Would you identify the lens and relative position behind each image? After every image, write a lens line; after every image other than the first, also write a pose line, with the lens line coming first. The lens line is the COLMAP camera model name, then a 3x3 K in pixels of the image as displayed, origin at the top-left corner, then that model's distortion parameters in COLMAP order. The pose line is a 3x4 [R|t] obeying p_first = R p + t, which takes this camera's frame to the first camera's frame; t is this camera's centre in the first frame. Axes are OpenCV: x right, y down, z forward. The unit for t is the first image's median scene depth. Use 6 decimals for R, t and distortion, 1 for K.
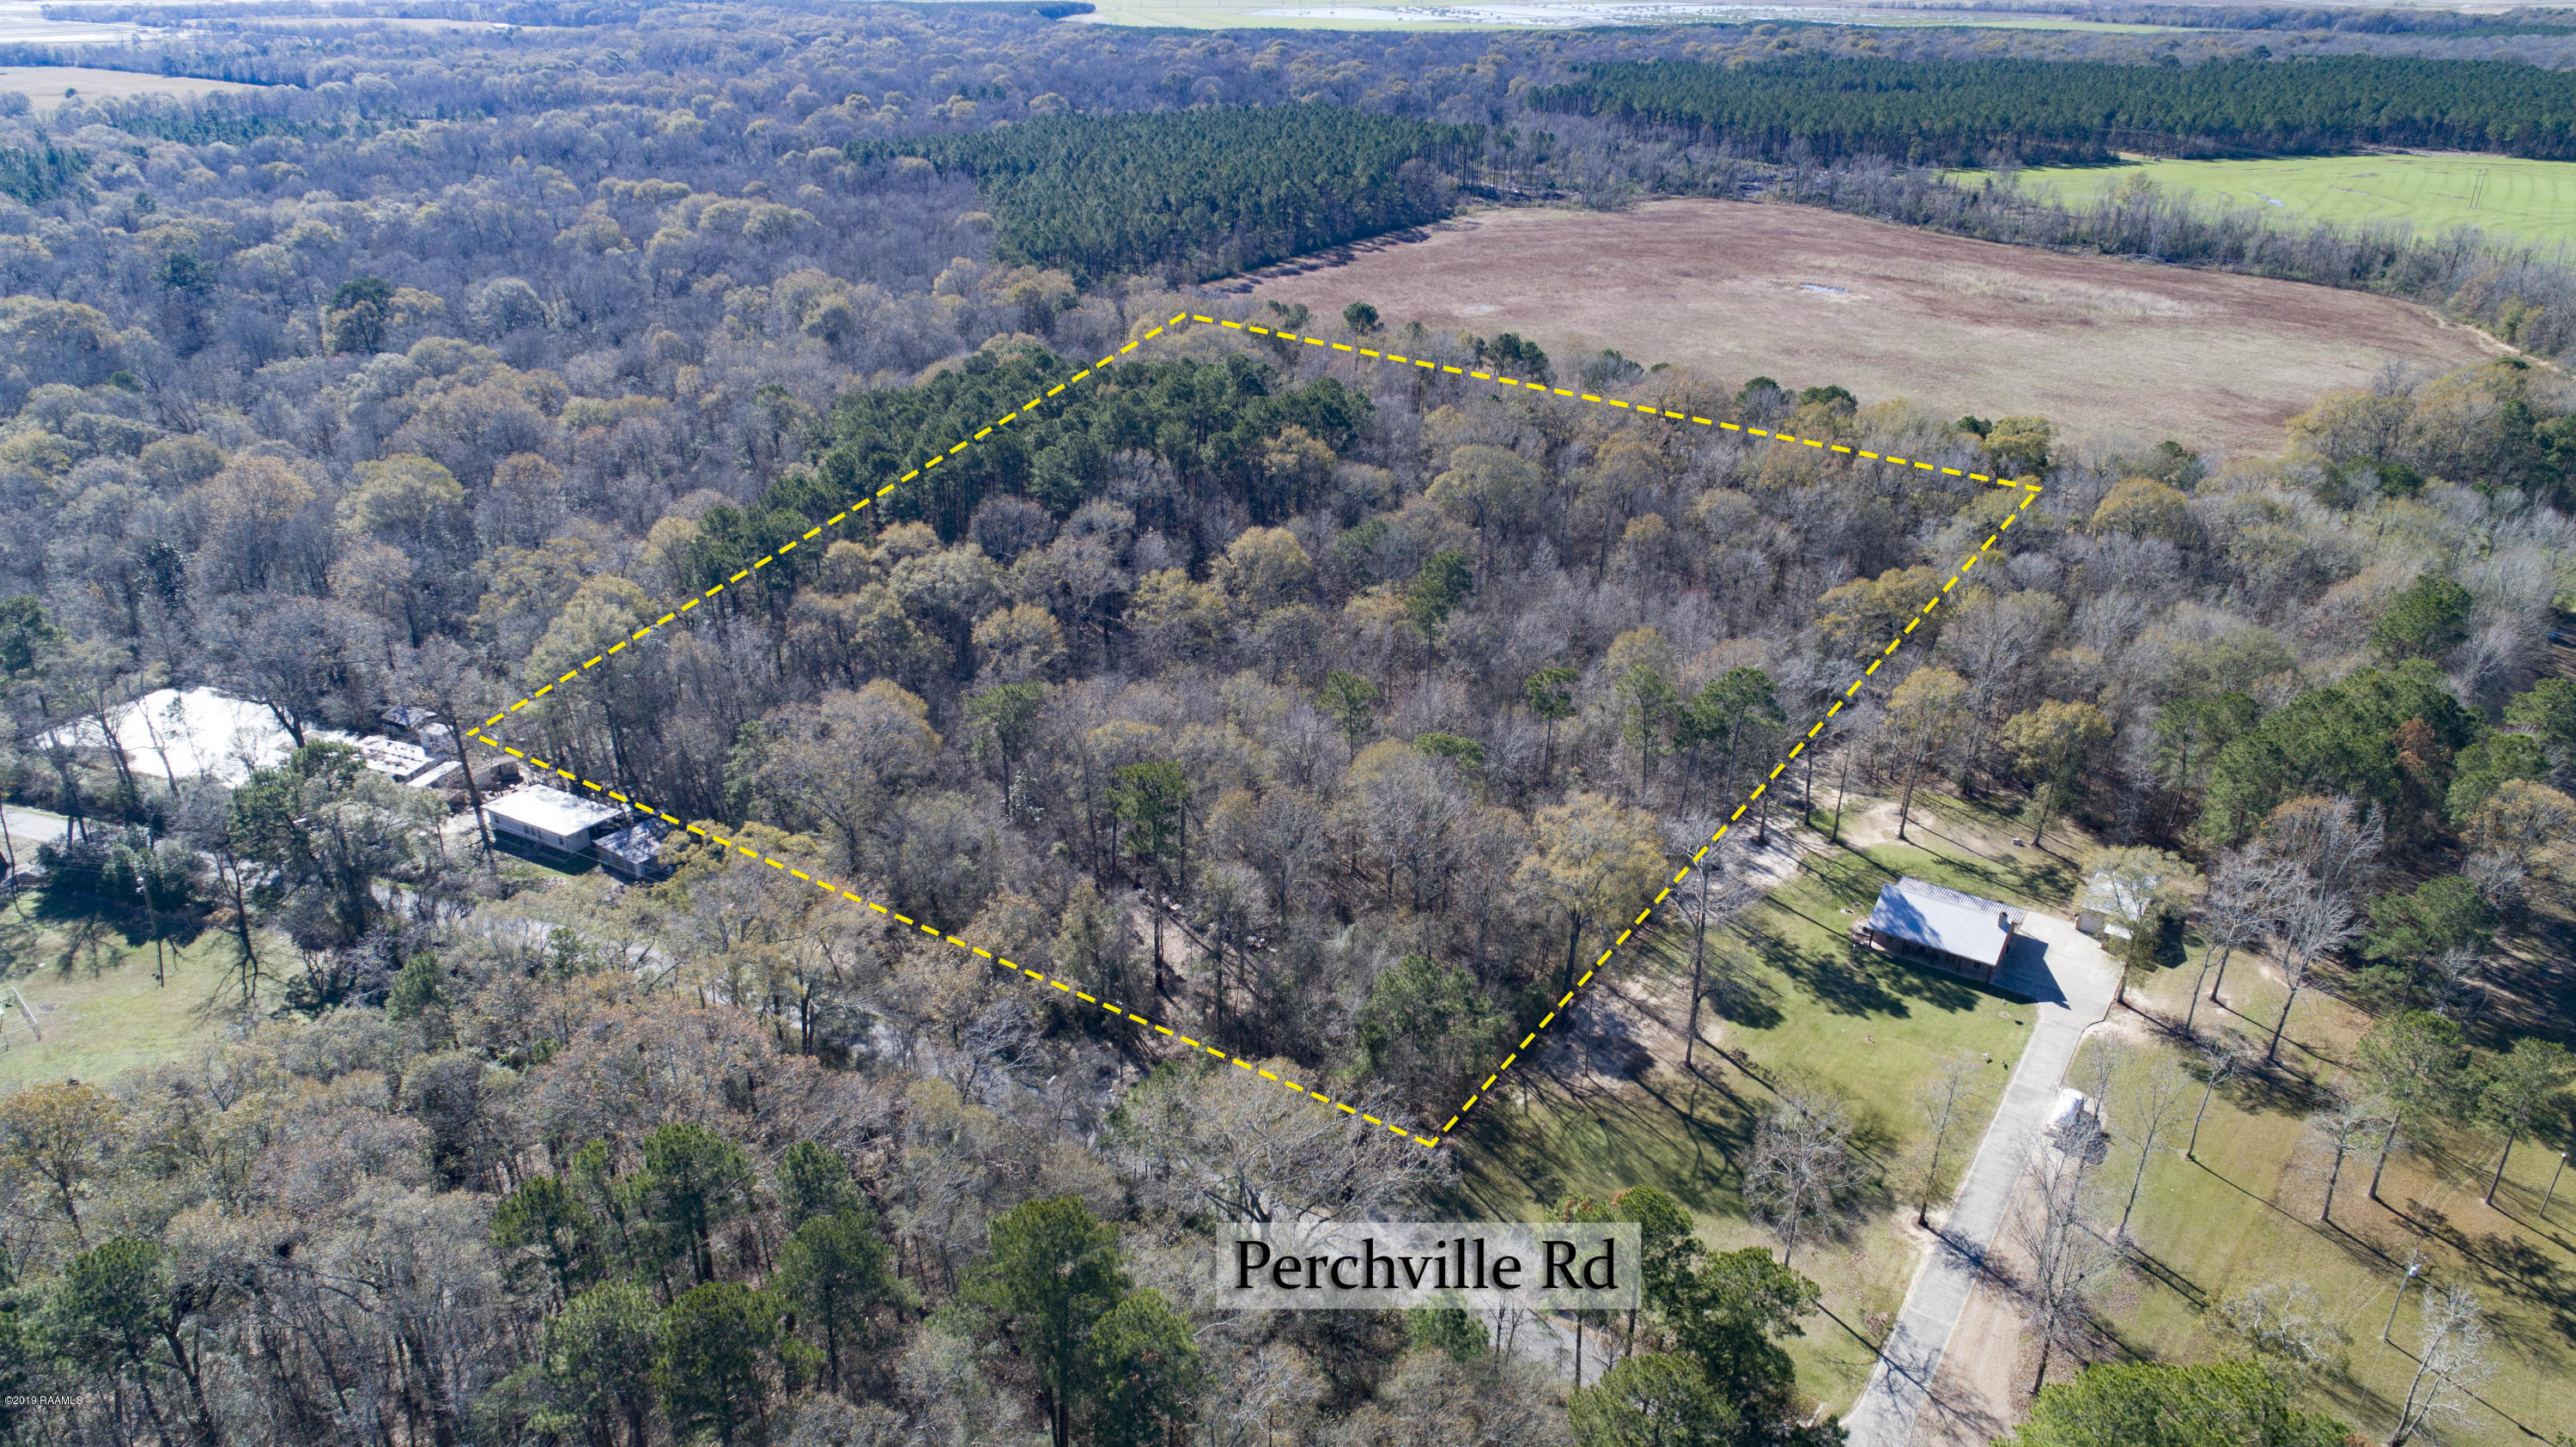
lens RADIAL K [[1728.7, 0, 1288.0], [0, 1728.7, 723.5], [0, 0, 1]] dist [-0.013010, 0.010284]
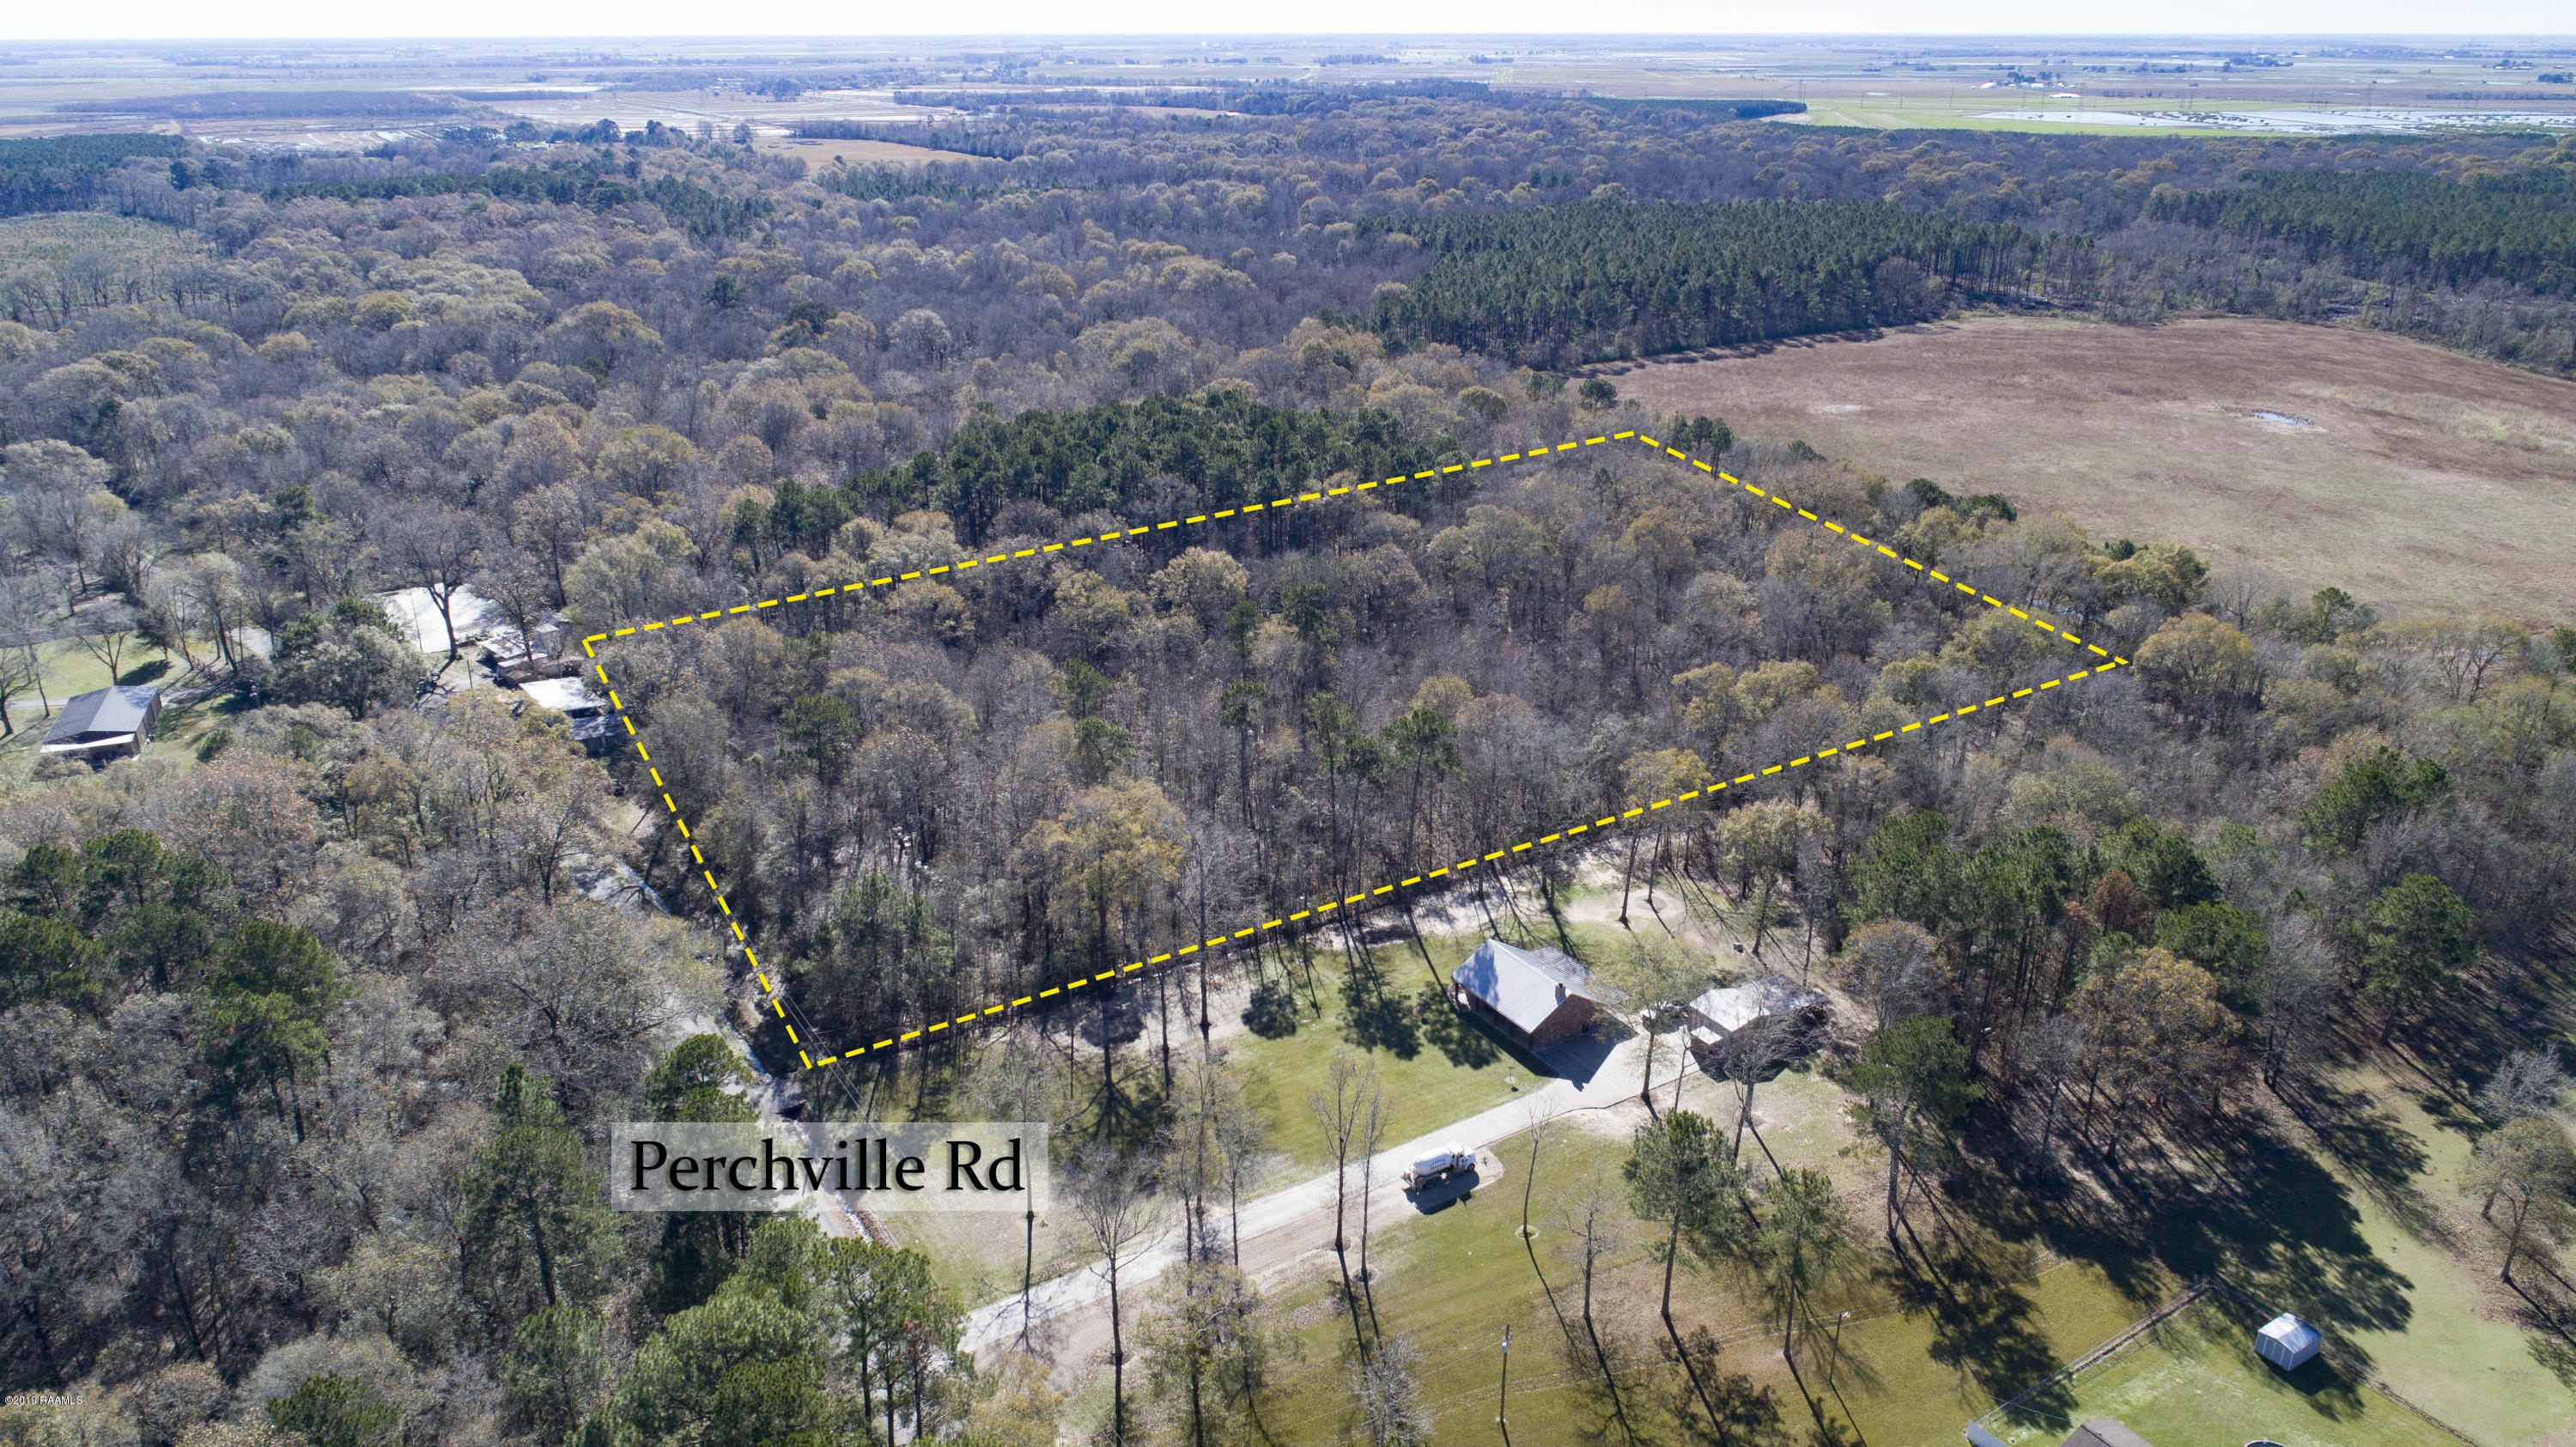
lens RADIAL K [[1762.0, 0, 1293.2], [0, 1762.0, 772.2], [0, 0, 1]] dist [-0.005902, 0.002197]
pose [[0.913494, 0.154978, -0.376179, 0.186582], [-0.167528, 0.985867, -0.000661, 0.005684], [0.370760, 0.063625, 0.926547, 0.008855]]
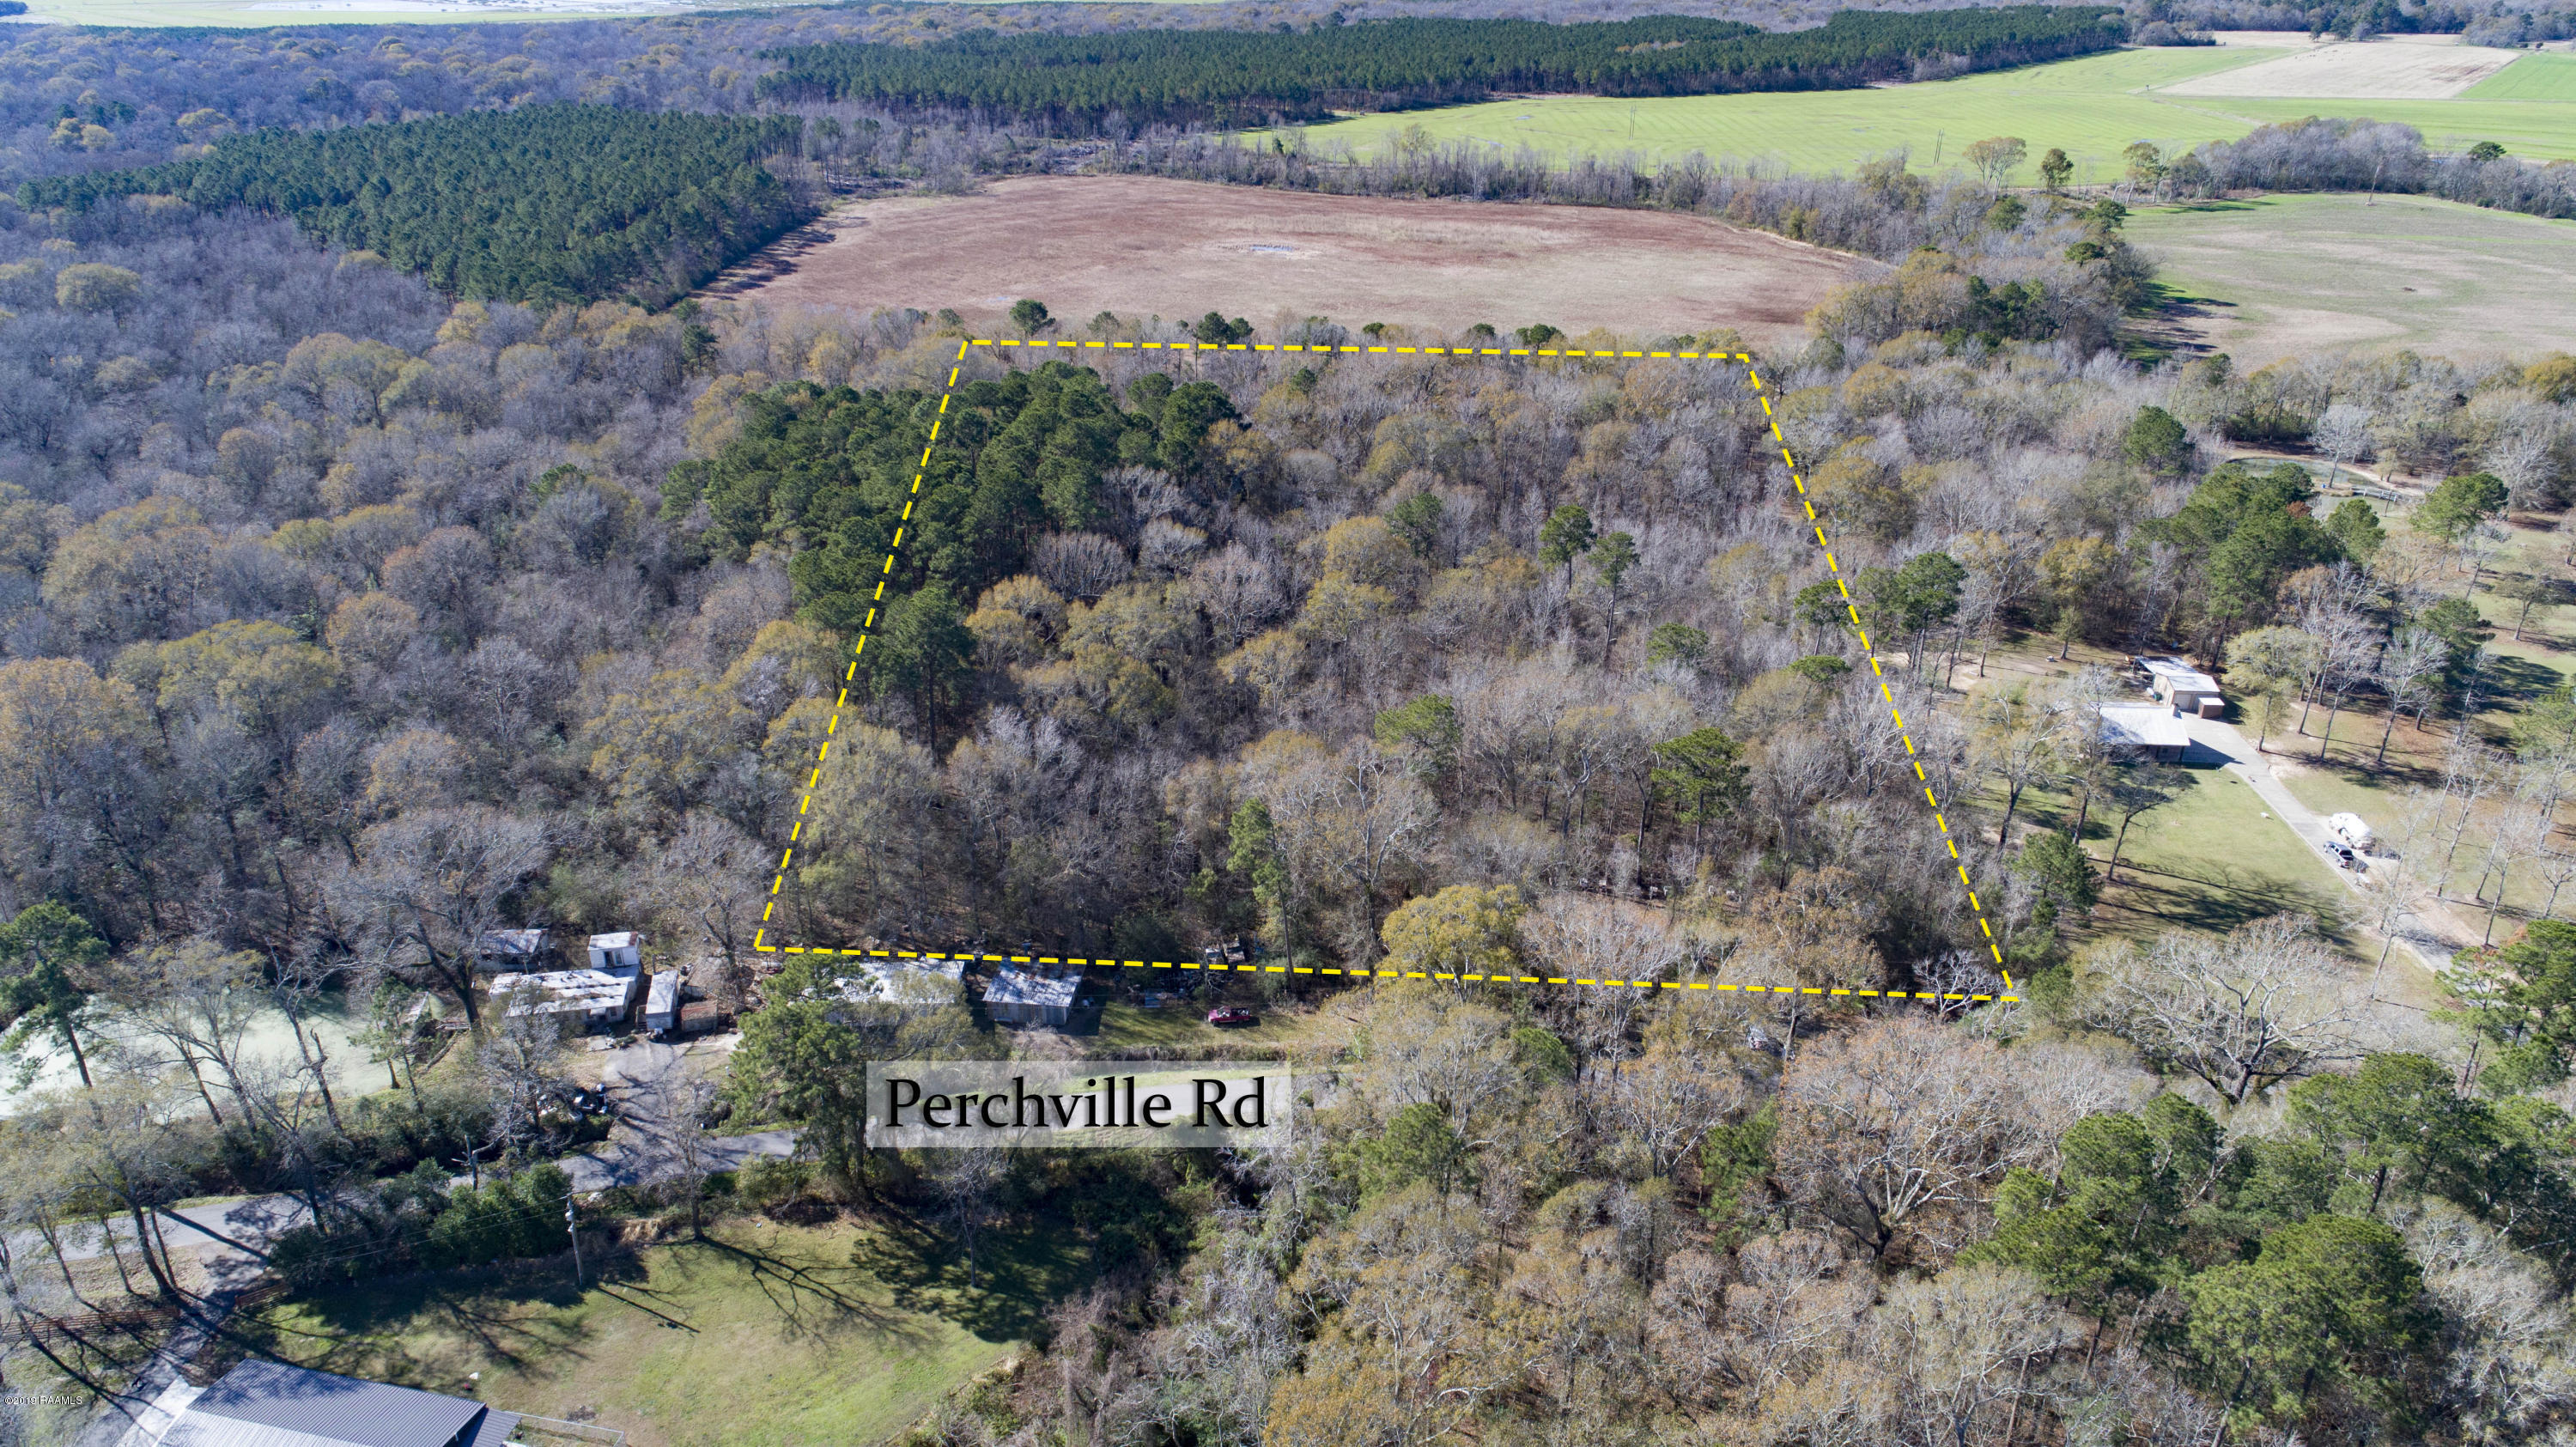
lens RADIAL K [[1728.7, 0, 1288.0], [0, 1728.7, 723.5], [0, 0, 1]] dist [-0.013010, 0.010284]
pose [[0.853344, -0.220651, 0.472354, -0.219705], [0.216528, 0.974183, 0.063896, -0.028606], [-0.474258, 0.047752, 0.879090, 0.064405]]
